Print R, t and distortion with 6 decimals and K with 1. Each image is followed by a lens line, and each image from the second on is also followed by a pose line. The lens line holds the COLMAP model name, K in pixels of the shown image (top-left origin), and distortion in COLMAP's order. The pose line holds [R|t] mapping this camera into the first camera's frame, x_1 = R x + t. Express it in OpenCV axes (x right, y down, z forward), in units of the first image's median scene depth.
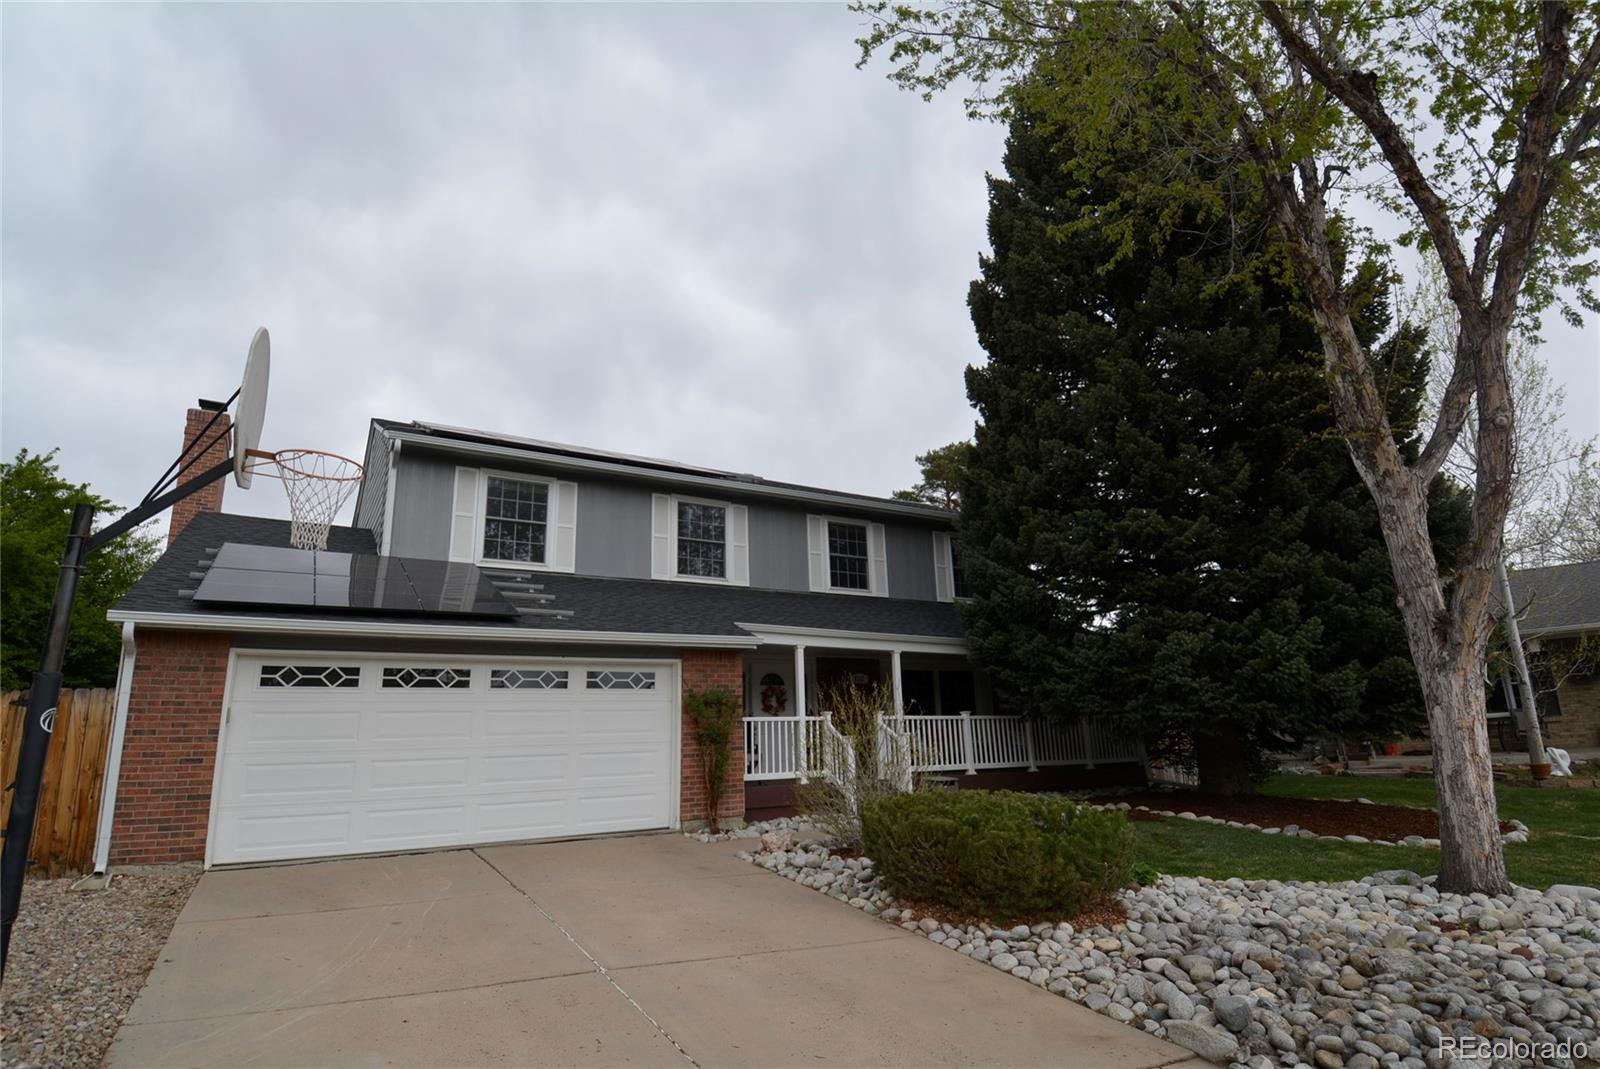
lens RADIAL K [[839.9, 0, 800.0], [0, 839.9, 534.5], [0, 0, 1]] dist [0.042388, -0.050482]
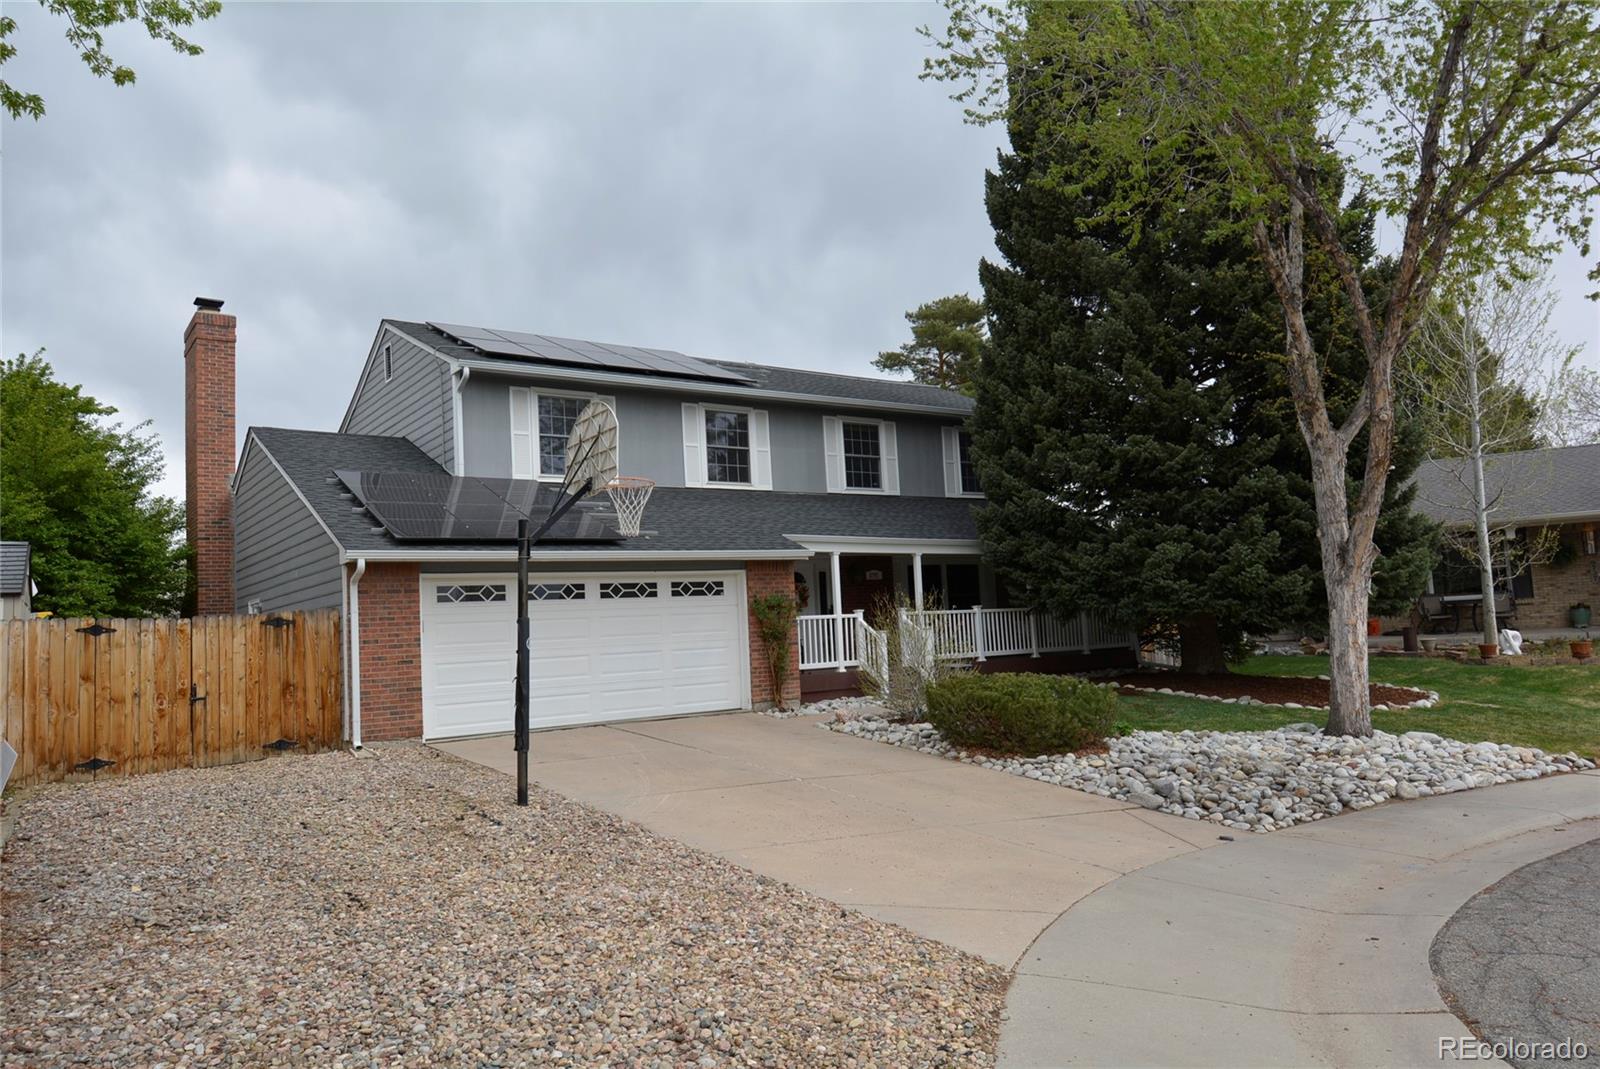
lens RADIAL K [[1056.4, 0, 800.0], [0, 1056.4, 534.5], [0, 0, 1]] dist [0.053186, -0.082542]
pose [[0.997966, -0.010303, 0.062915, -0.158031], [0.000376, 0.987789, 0.155797, -0.127128], [-0.063752, -0.155457, 0.985783, -0.434338]]
